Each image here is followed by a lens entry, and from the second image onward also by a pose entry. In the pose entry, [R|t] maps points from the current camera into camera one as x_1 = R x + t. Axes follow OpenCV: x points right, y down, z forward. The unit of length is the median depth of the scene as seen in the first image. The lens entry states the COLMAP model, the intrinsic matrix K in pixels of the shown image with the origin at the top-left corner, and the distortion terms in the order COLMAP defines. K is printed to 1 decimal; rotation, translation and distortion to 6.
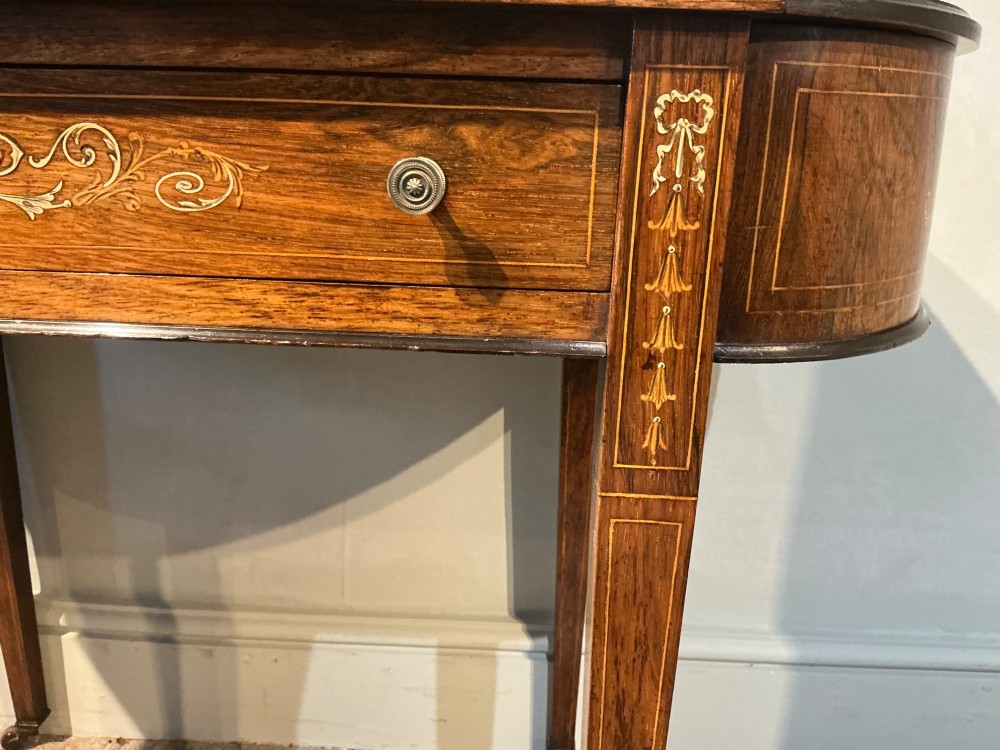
lens RADIAL K [[845.6, 0, 503.4], [0, 845.6, 380.2], [0, 0, 1]] dist [0.068577, -0.145781]
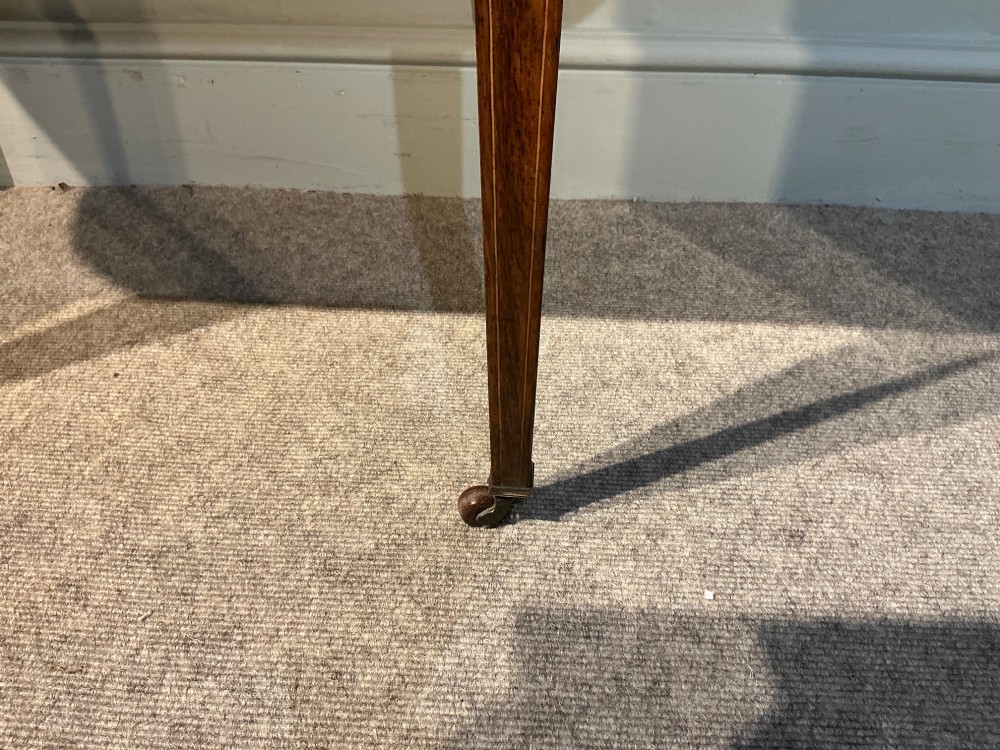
lens RADIAL K [[838.7, 0, 499.3], [0, 838.7, 374.6], [0, 0, 1]] dist [0.124245, -0.253801]
pose [[0.999070, -0.007420, -0.042484, 0.174142], [0.022686, 0.928207, 0.371371, 0.763168], [0.036678, -0.371989, 0.927512, 0.208580]]
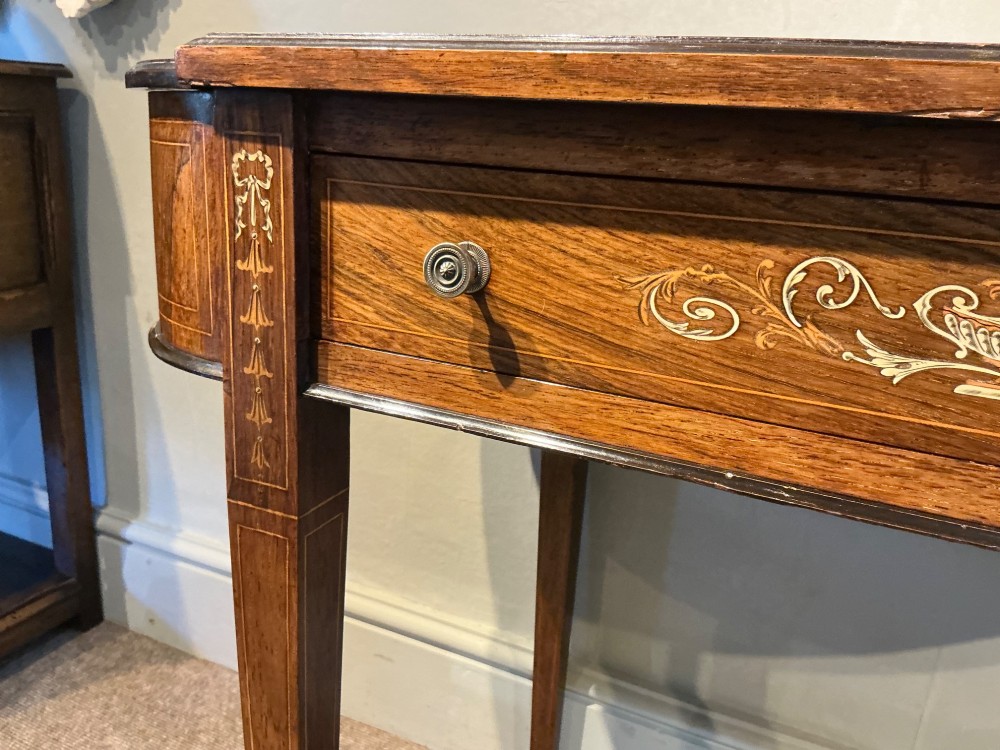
lens RADIAL K [[838.7, 0, 497.4], [0, 838.7, 375.3], [0, 0, 1]] dist [0.124245, -0.253801]
pose [[0.917154, 0.130022, -0.376726, -0.789763], [-0.140269, 0.990113, 0.000235, -0.153885], [0.373032, 0.052627, 0.926325, 0.119295]]
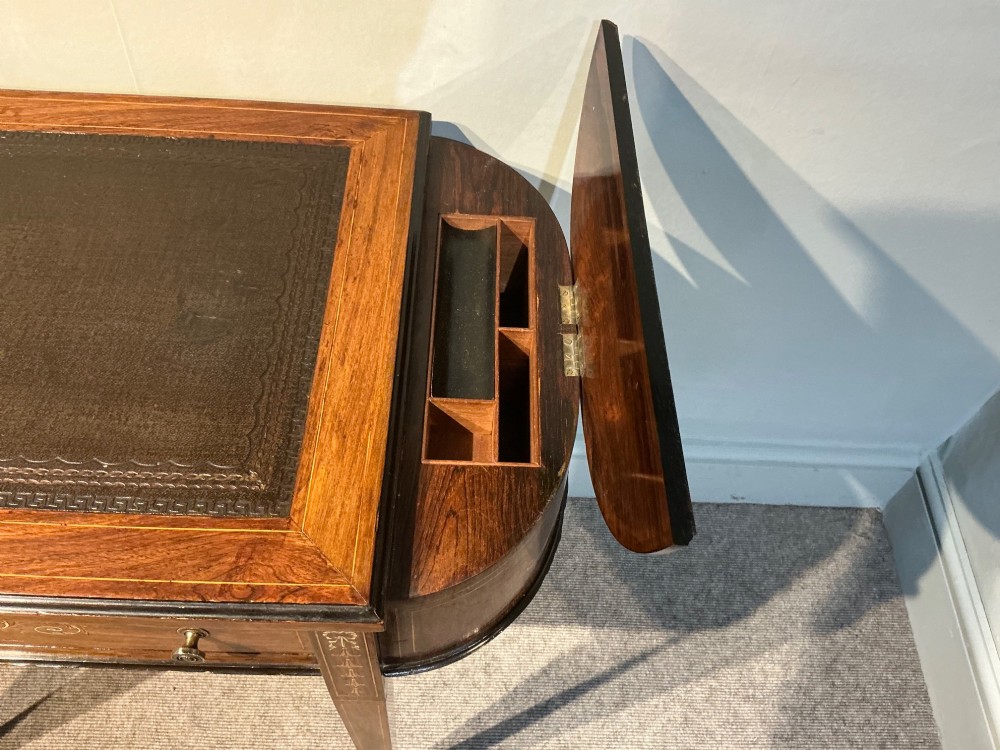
lens RADIAL K [[838.7, 0, 500.4], [0, 838.7, 374.1], [0, 0, 1]] dist [0.124245, -0.253801]
pose [[0.999381, -0.005236, 0.034795, 0.437130], [-0.017371, 0.786547, 0.617286, -1.631460], [-0.030600, -0.617508, 0.785969, -0.012343]]
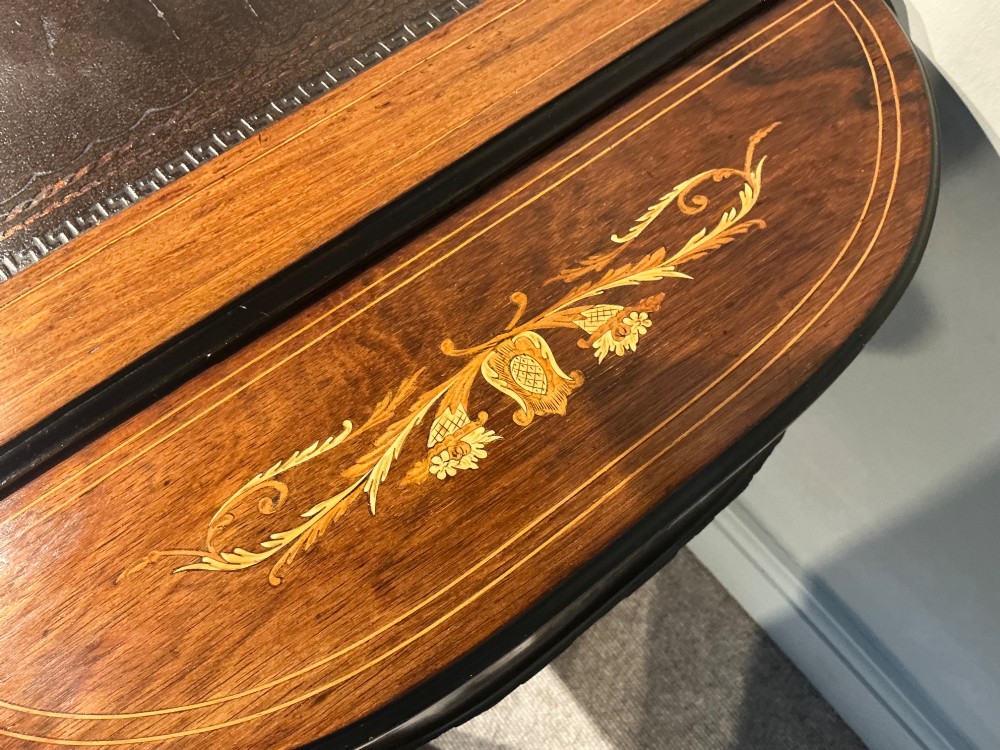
lens RADIAL K [[838.7, 0, 503.1], [0, 838.7, 381.2], [0, 0, 1]] dist [0.124245, -0.253801]
pose [[0.641590, 0.678092, -0.358543, 0.787173], [-0.183197, 0.589369, 0.786818, -1.214227], [0.744850, -0.439131, 0.502358, 1.081057]]
